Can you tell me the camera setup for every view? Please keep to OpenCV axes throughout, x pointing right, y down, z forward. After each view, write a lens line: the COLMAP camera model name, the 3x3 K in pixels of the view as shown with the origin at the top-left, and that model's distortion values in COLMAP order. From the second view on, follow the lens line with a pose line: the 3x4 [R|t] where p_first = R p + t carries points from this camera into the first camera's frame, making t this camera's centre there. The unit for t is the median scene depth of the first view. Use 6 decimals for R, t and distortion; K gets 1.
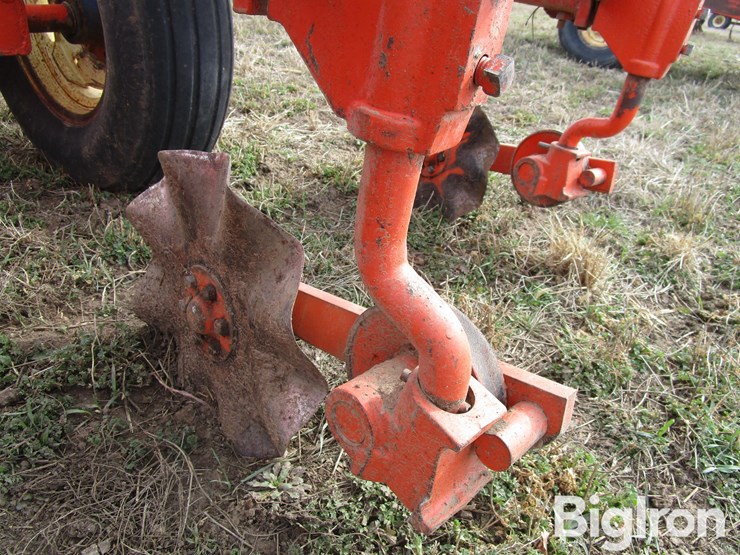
lens RADIAL K [[530.5, 0, 370.0], [0, 530.5, 277.5], [0, 0, 1]] dist [-0.008332, -0.002548]
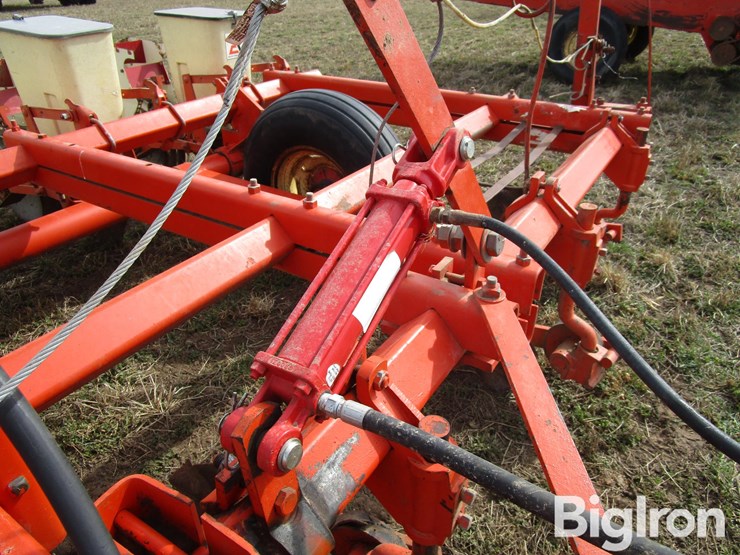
lens RADIAL K [[530.5, 0, 370.0], [0, 530.5, 277.5], [0, 0, 1]] dist [-0.008332, -0.002548]
pose [[0.985986, -0.165436, -0.021514, -0.448689], [0.165382, 0.986220, -0.004270, -0.184489], [0.021924, 0.000652, 0.999759, -0.996368]]
